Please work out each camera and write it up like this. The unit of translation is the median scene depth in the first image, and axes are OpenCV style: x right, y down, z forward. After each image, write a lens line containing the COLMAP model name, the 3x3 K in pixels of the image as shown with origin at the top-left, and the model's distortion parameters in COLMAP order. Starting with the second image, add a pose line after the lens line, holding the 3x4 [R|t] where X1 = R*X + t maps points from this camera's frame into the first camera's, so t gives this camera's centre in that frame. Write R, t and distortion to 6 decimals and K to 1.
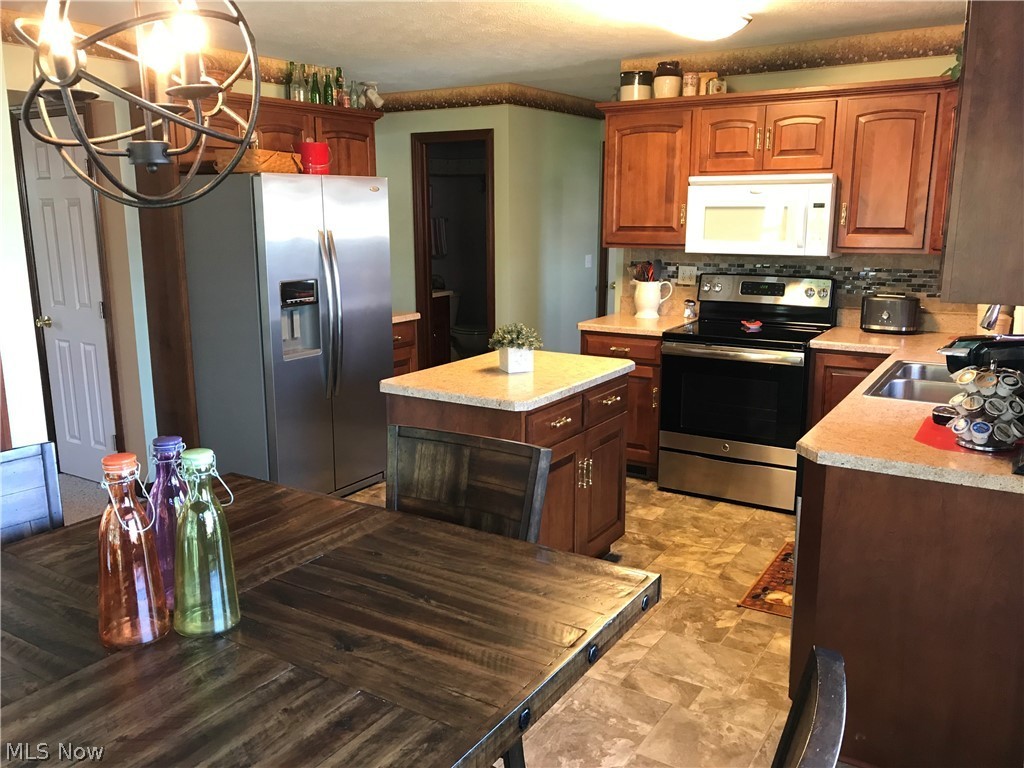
lens RADIAL K [[850.1, 0, 512.0], [0, 850.1, 384.0], [0, 0, 1]] dist [0.042582, -0.073029]
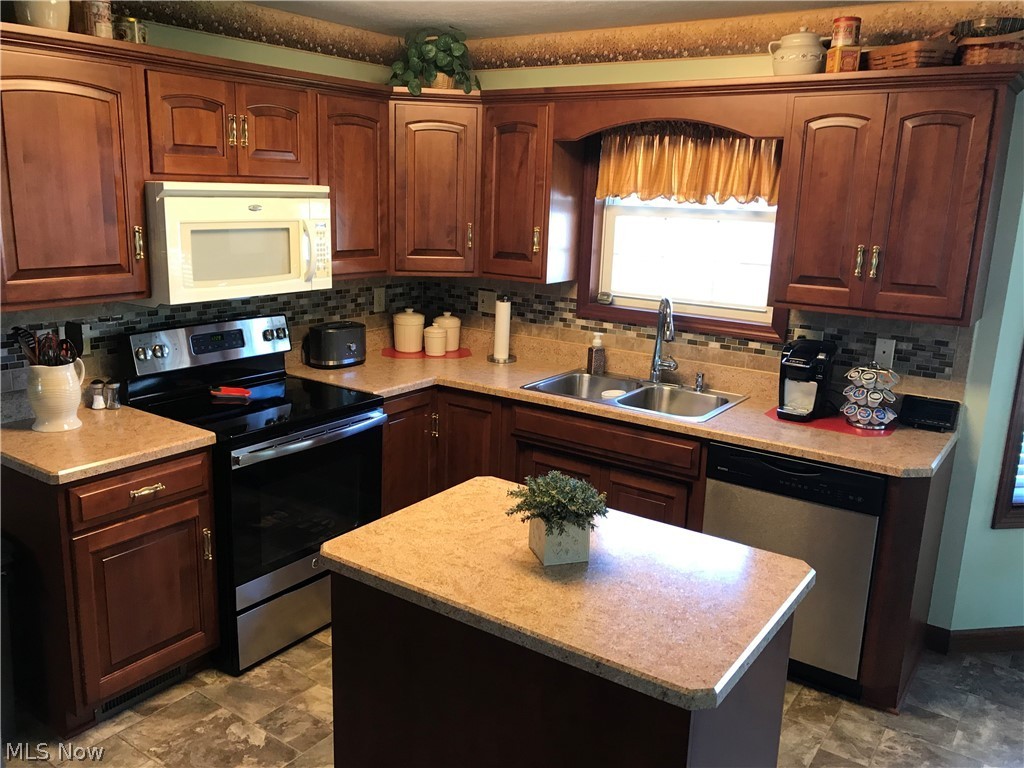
lens RADIAL K [[831.5, 0, 512.0], [0, 831.5, 384.0], [0, 0, 1]] dist [0.006990, -0.003729]
pose [[0.064330, -0.224107, 0.972439, -0.403405], [0.174693, 0.961939, 0.210131, -0.196114], [-0.982519, 0.156361, 0.101032, 0.760321]]
